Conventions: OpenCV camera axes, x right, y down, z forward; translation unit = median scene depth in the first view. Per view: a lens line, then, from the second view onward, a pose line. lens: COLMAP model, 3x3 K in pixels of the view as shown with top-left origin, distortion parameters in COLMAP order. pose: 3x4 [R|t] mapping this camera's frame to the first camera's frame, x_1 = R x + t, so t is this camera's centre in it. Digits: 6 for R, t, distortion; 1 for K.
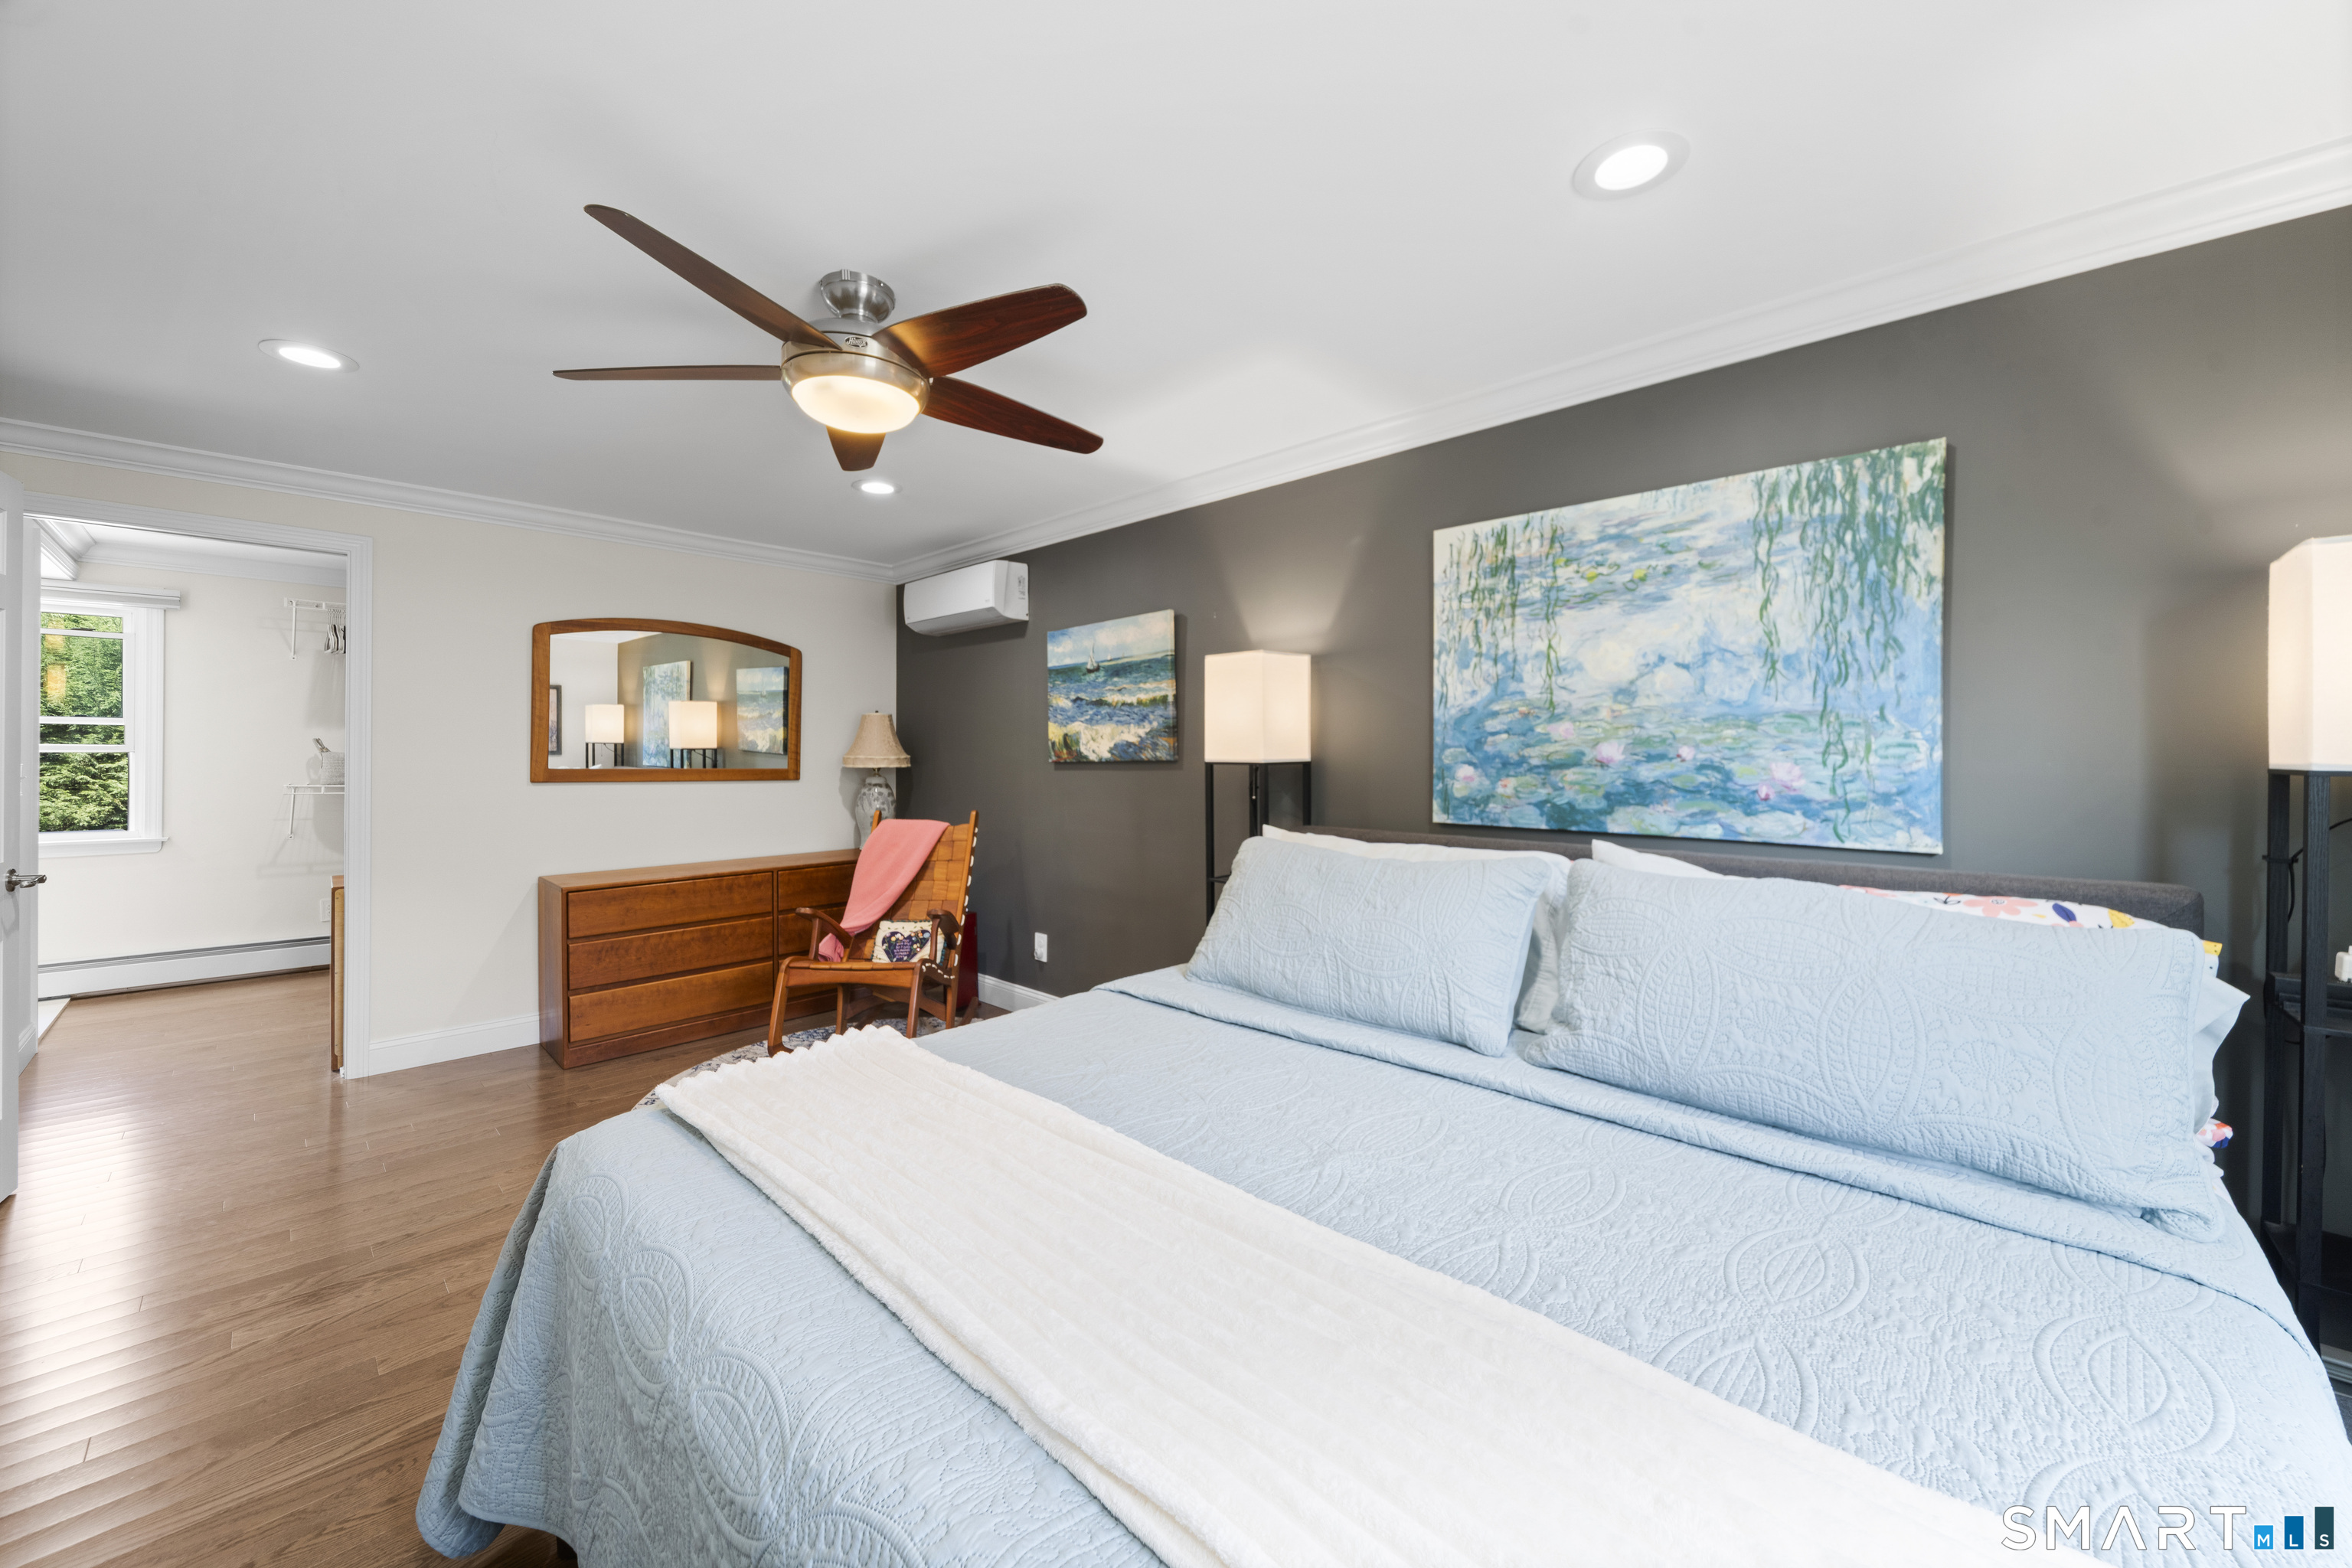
lens RADIAL K [[881.9, 0, 1167.8], [0, 881.9, 764.0], [0, 0, 1]] dist [-0.000632, -0.000187]
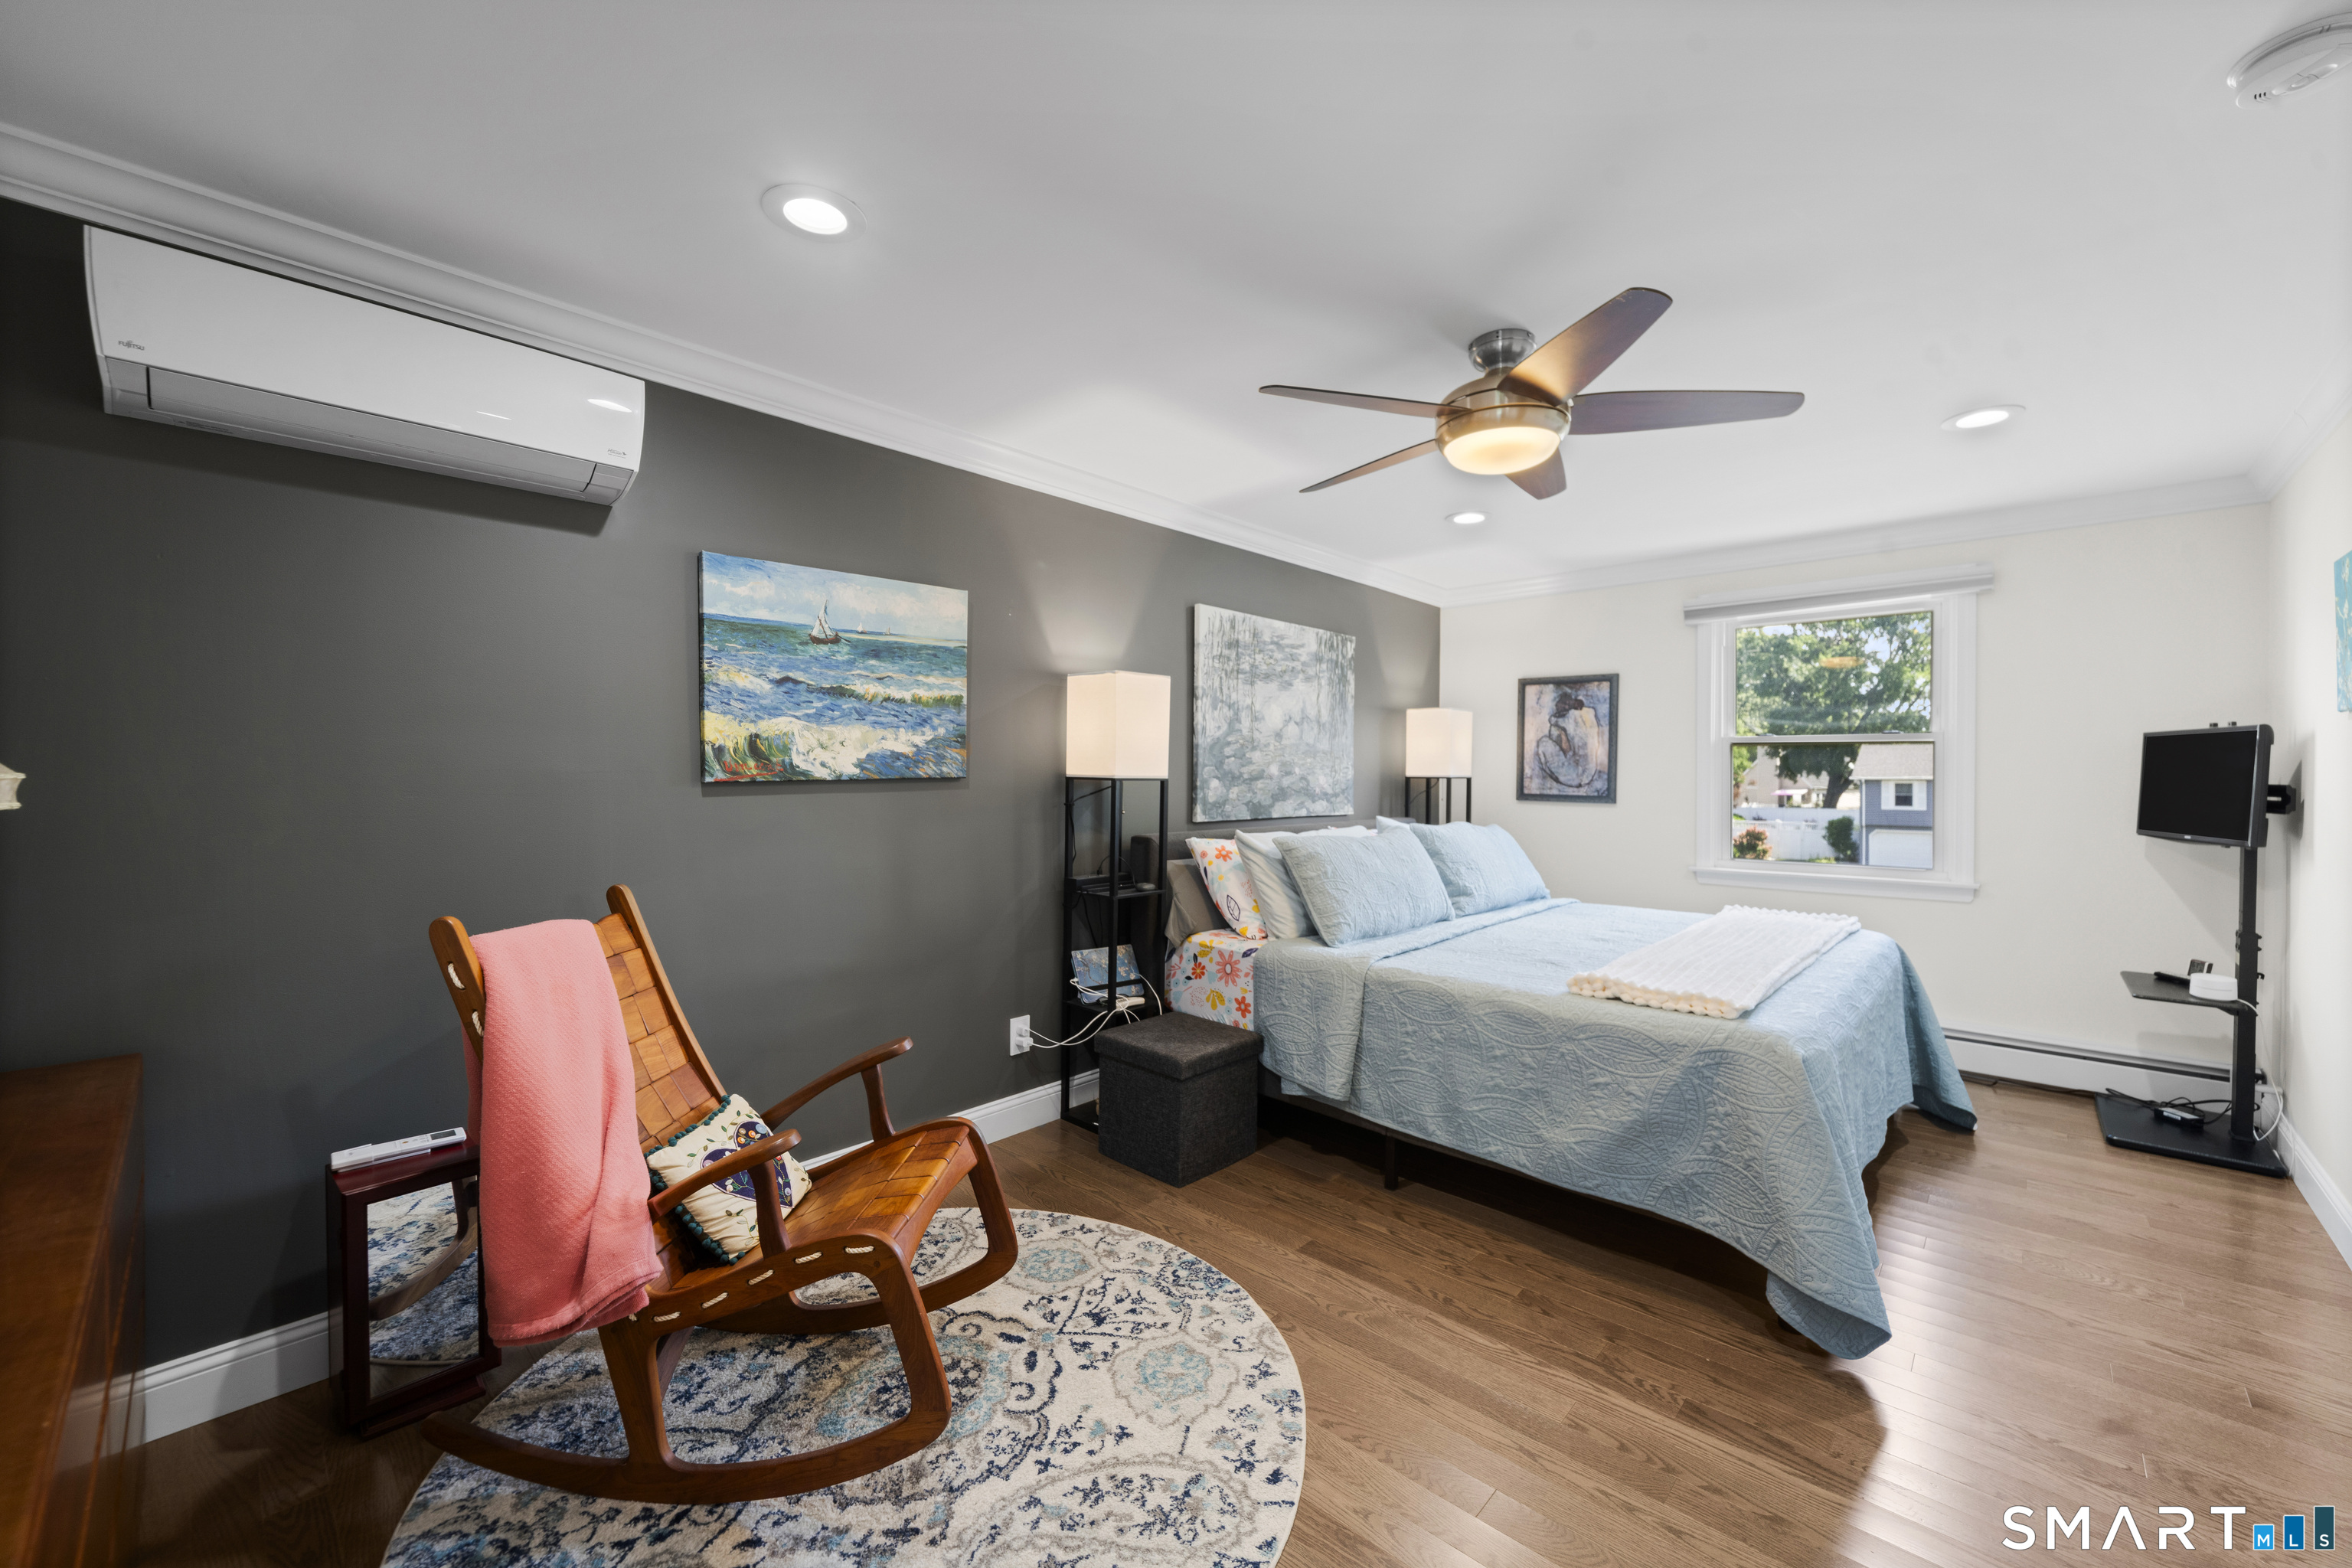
lens RADIAL K [[881.9, 0, 1168.3], [0, 881.9, 787.1], [0, 0, 1]] dist [-0.000632, -0.000187]
pose [[0.005754, -0.018576, 0.999811, -0.796642], [0.005427, 0.999813, 0.018545, -0.009071], [-0.999969, 0.005320, 0.005853, 0.800177]]
